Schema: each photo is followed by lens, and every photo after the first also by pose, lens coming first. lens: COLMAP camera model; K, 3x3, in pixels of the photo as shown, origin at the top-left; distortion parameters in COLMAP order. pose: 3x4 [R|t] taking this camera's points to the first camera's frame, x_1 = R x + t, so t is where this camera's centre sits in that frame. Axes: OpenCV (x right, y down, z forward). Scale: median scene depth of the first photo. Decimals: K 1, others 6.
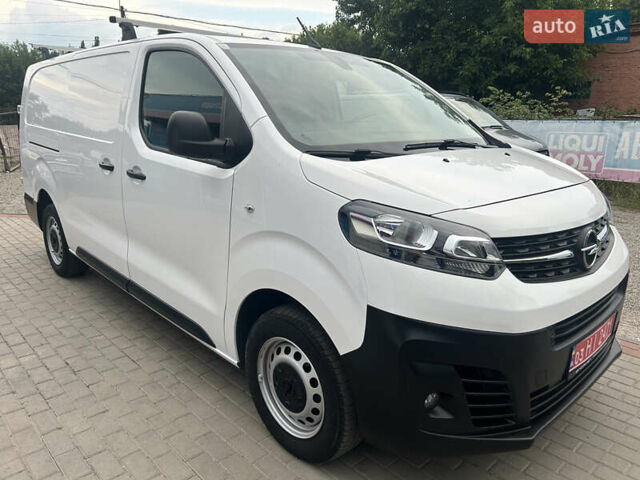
lens RADIAL K [[490.7, 0, 320.0], [0, 490.7, 240.0], [0, 0, 1]] dist [0.009099, -0.005731]
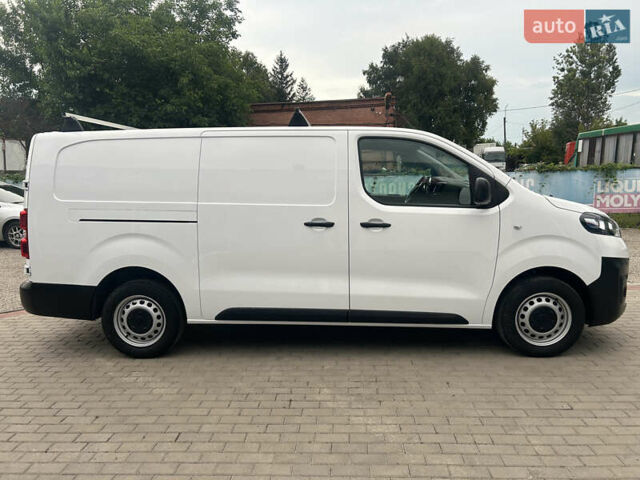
lens RADIAL K [[490.7, 0, 320.0], [0, 490.7, 240.0], [0, 0, 1]] dist [0.009099, -0.005731]
pose [[0.715727, -0.121840, 0.687670, -1.332070], [0.198730, 0.979489, -0.033294, -0.071780], [-0.669508, 0.160490, 0.725260, 0.108555]]
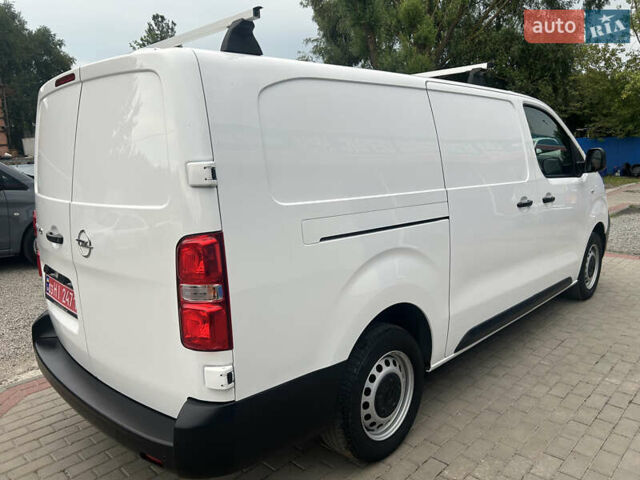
lens RADIAL K [[490.7, 0, 320.0], [0, 490.7, 240.0], [0, 0, 1]] dist [0.009099, -0.005731]
pose [[-0.053595, -0.195834, 0.979171, -1.514525], [0.273771, 0.940126, 0.203009, -0.428592], [-0.960301, 0.278949, 0.003228, 1.491429]]
